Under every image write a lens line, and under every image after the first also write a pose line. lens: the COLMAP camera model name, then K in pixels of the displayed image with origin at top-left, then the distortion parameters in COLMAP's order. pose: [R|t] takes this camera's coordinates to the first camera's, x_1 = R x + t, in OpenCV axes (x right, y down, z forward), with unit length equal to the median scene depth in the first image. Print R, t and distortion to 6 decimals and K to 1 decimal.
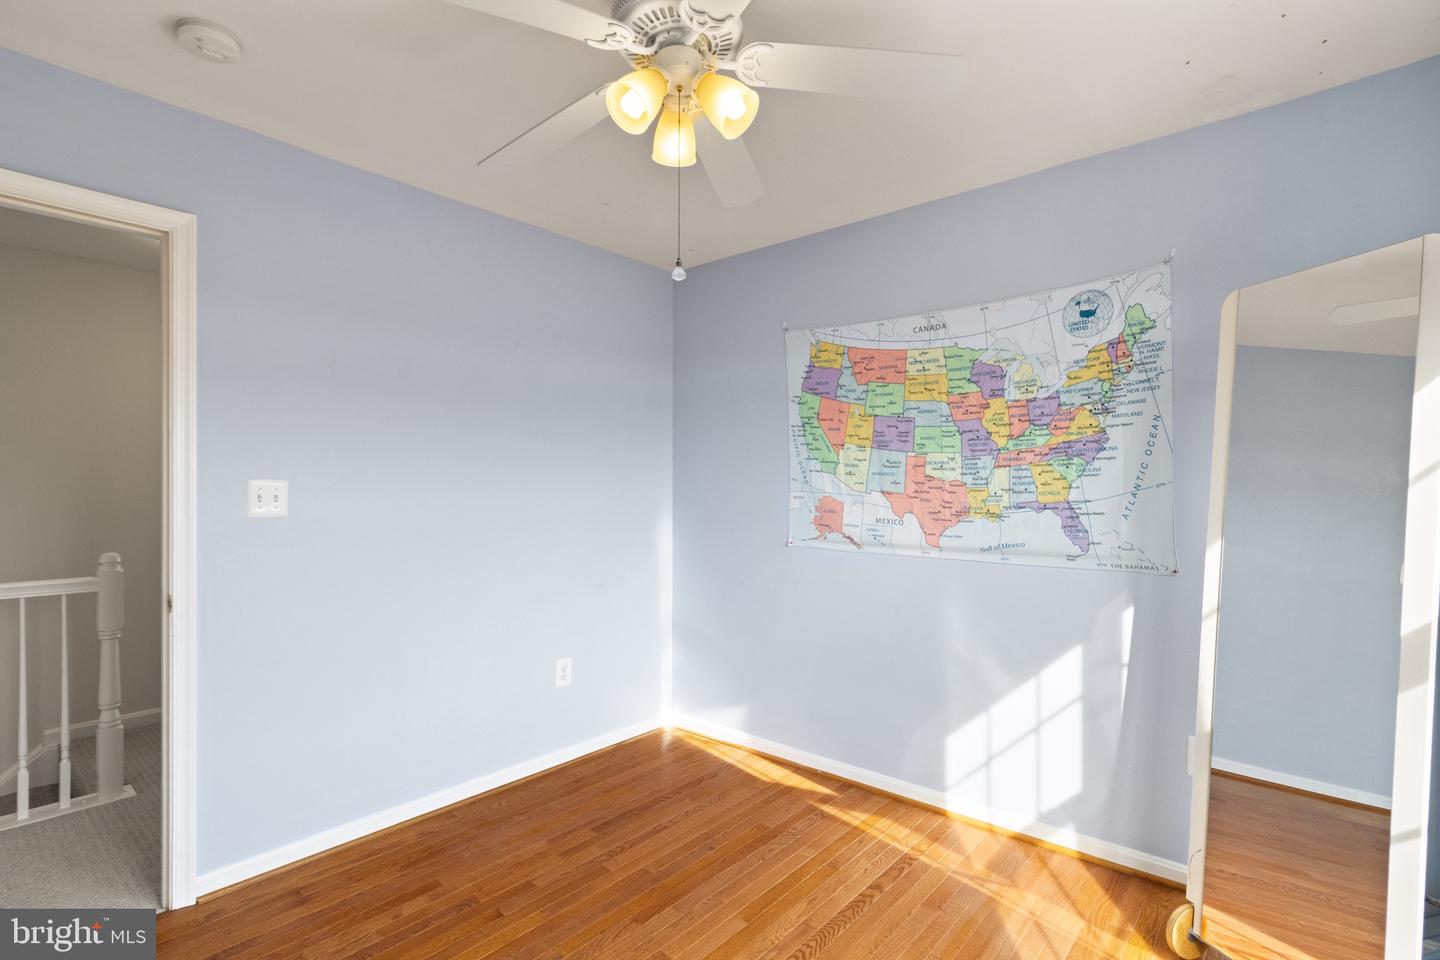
lens RADIAL K [[698.5, 0, 720.0], [0, 698.5, 480.0], [0, 0, 1]] dist [-0.000518, 0.000053]
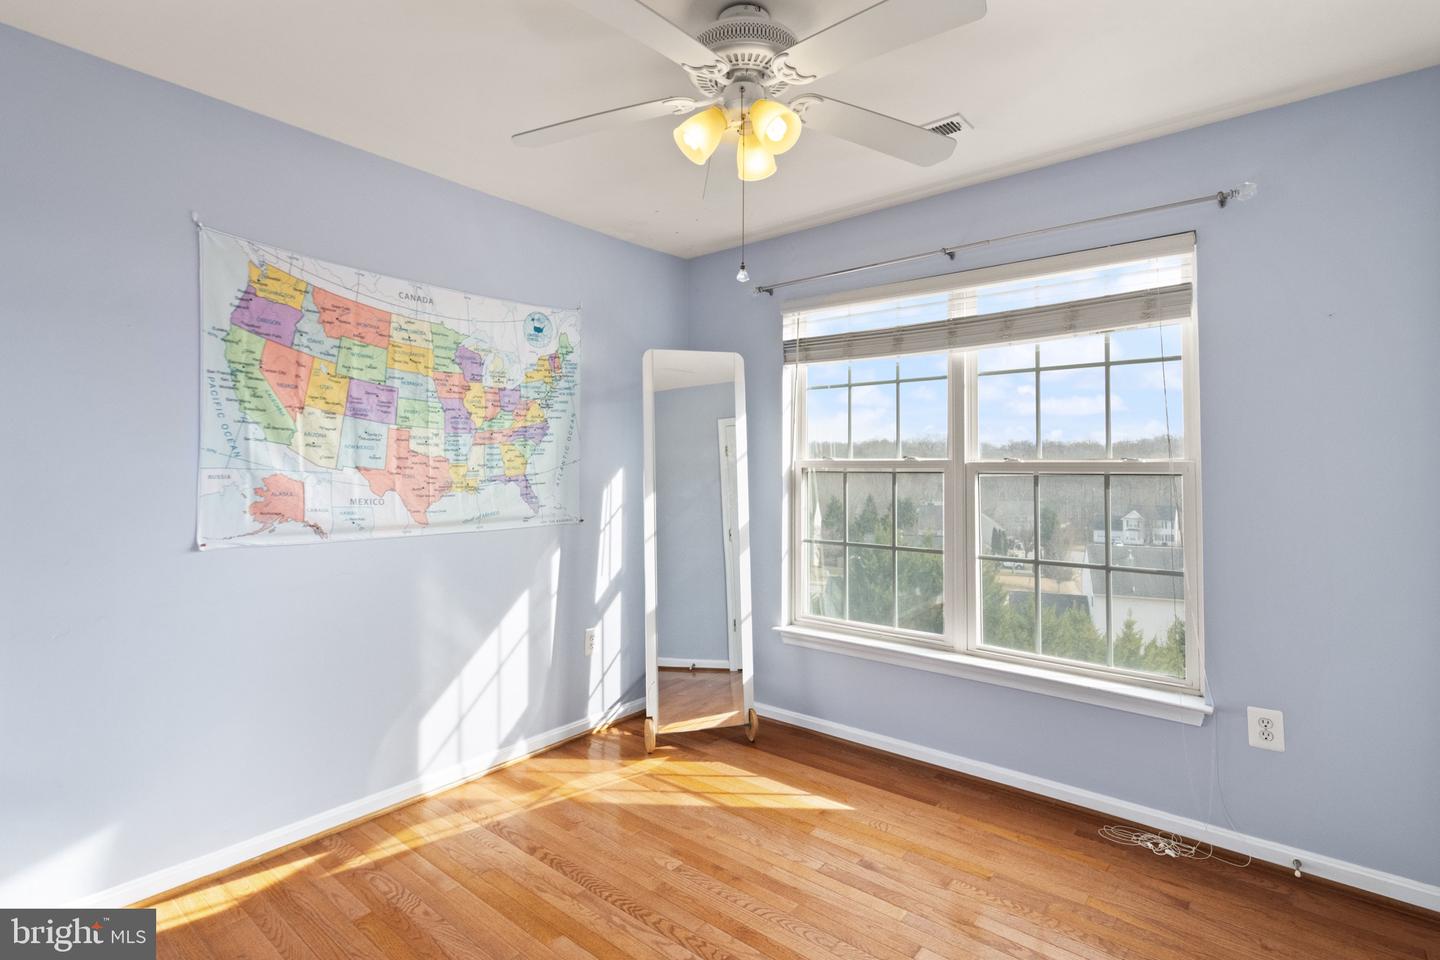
lens RADIAL K [[675.3, 0, 717.7], [0, 675.3, 444.9], [0, 0, 1]] dist [0.000763, 0.000229]
pose [[-0.018643, 0.033809, 0.999254, -0.646336], [-0.007288, 0.999397, -0.033950, 0.014631], [-0.999800, -0.007915, -0.018386, 0.607825]]
